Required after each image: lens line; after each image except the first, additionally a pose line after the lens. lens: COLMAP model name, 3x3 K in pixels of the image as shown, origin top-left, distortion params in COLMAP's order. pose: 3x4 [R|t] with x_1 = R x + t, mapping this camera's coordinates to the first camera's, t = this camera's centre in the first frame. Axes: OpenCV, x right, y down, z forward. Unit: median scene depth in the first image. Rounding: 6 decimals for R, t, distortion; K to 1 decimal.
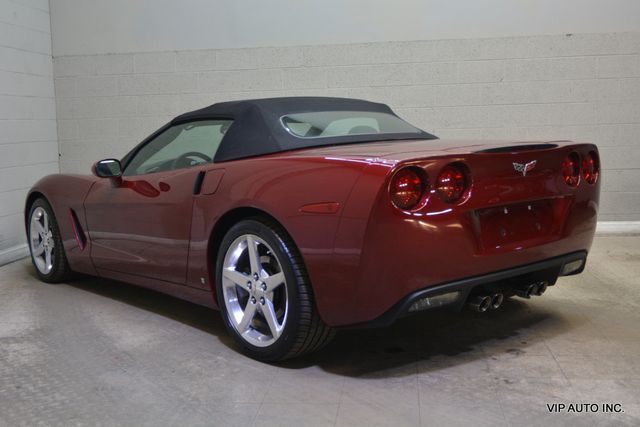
lens RADIAL K [[757.3, 0, 320.0], [0, 757.3, 213.5], [0, 0, 1]] dist [-0.006643, -0.012718]
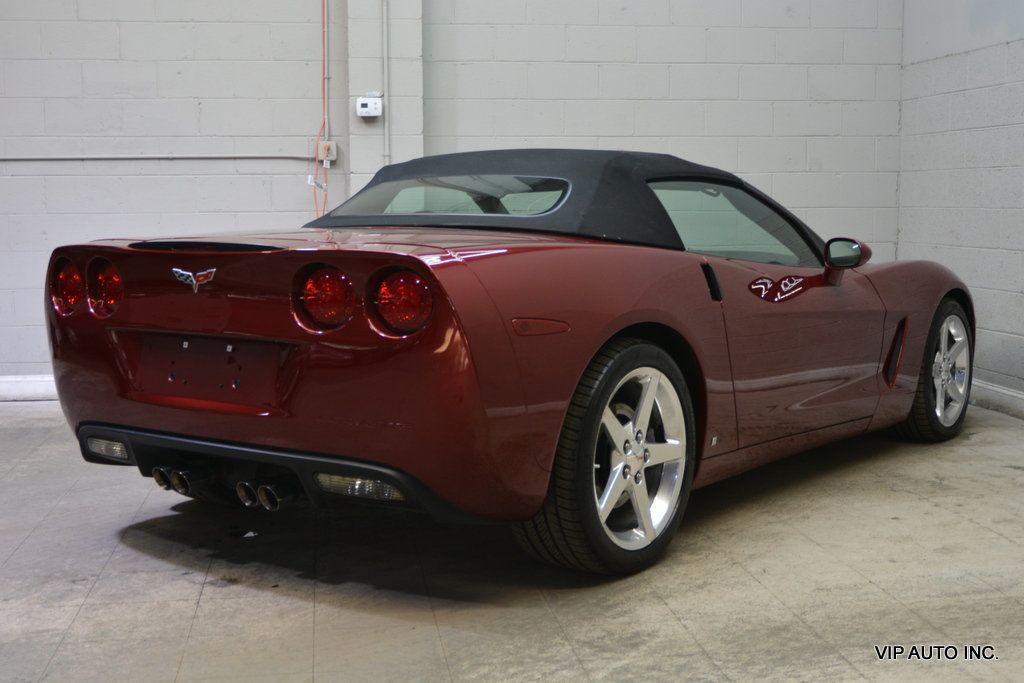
lens RADIAL K [[1377.6, 0, 514.8], [0, 1377.6, 343.5], [0, 0, 1]] dist [0.005819, -0.024653]
pose [[0.235656, 0.132448, -0.962769, 1.319185], [-0.114421, 0.987561, 0.107851, -0.148137], [0.965077, 0.084745, 0.247880, 0.915289]]
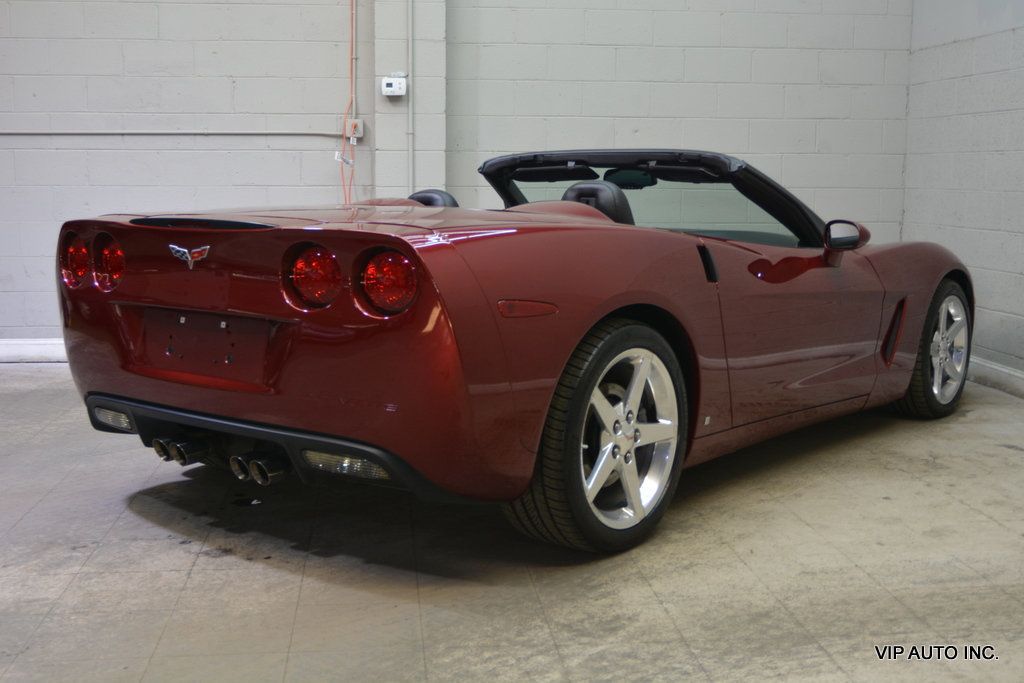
lens RADIAL K [[1265.9, 0, 512.0], [0, 1265.9, 341.5], [0, 0, 1]] dist [-0.011547, 0.012702]
pose [[0.201039, 0.162392, -0.966029, 1.248649], [-0.125088, 0.982346, 0.139103, -0.156961], [0.971564, 0.092873, 0.217803, 0.970665]]
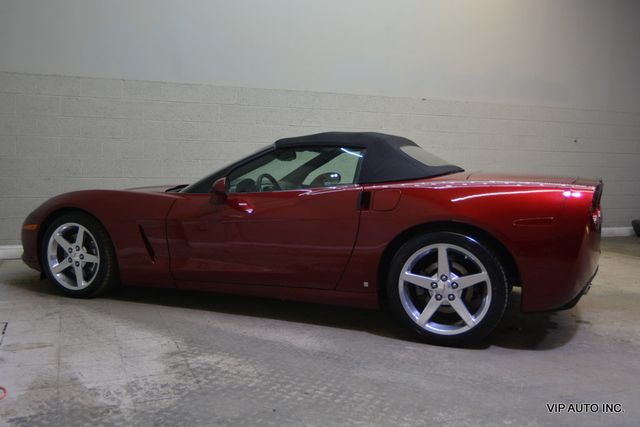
lens RADIAL K [[601.1, 0, 318.1], [0, 601.1, 210.2], [0, 0, 1]] dist [-0.019375, 0.013055]
pose [[0.881942, 0.008242, 0.471285, -0.692717], [0.006350, 0.999549, -0.029364, 0.000555], [-0.471315, 0.028890, 0.881492, 0.224298]]
